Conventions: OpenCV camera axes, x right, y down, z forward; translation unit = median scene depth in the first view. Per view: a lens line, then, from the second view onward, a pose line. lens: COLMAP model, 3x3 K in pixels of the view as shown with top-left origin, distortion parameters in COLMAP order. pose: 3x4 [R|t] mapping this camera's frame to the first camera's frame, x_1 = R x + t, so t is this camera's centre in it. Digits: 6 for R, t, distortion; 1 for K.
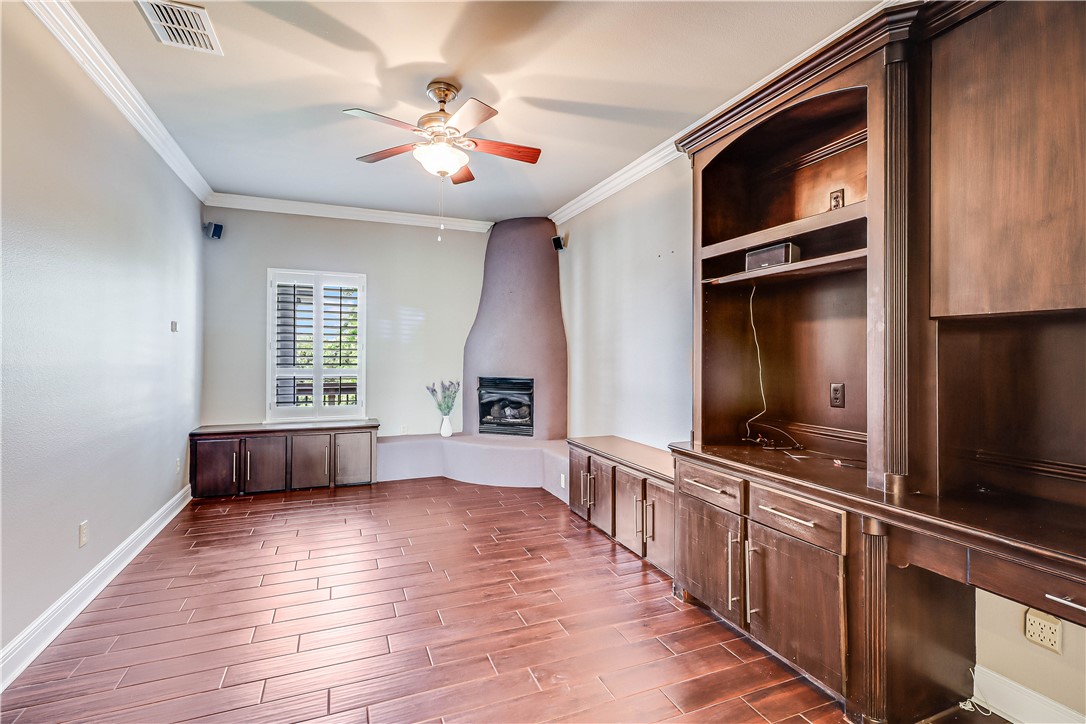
lens RADIAL K [[505.9, 0, 542.4], [0, 505.9, 356.0], [0, 0, 1]] dist [0.000133, 0.000559]
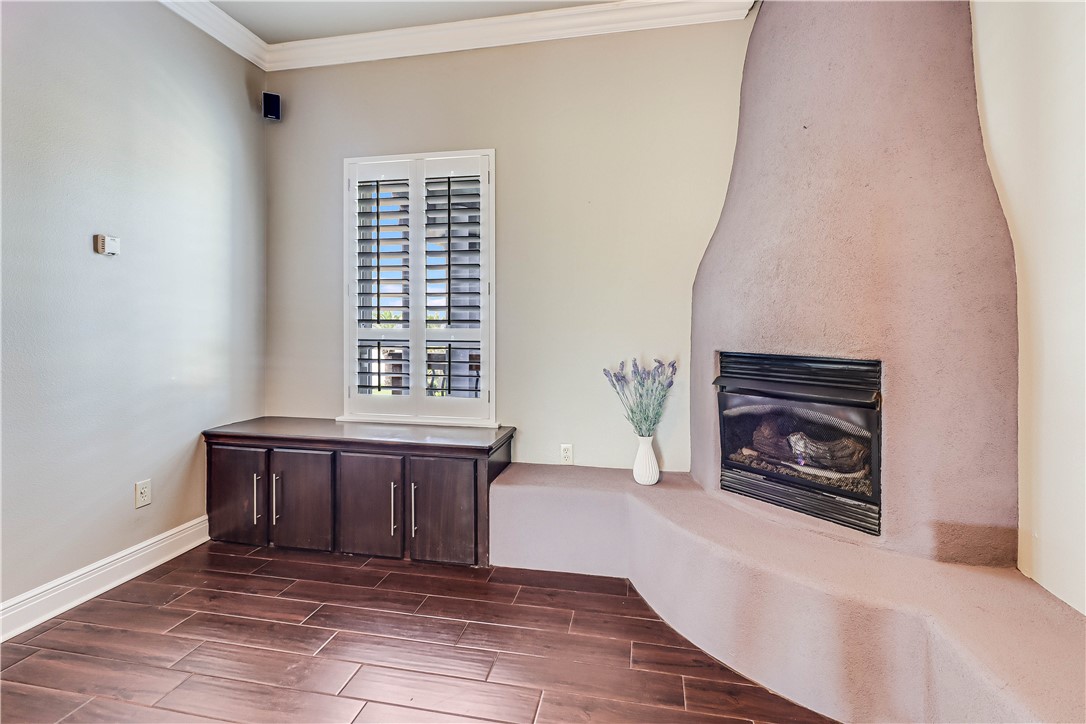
lens RADIAL K [[505.9, 0, 546.9], [0, 505.9, 328.4], [0, 0, 1]] dist [0.000133, 0.000559]
pose [[0.830598, -0.001229, -0.556871, -0.014184], [-0.001408, 0.999990, -0.004307, 0.025330], [0.556871, 0.004361, 0.830588, 0.596274]]
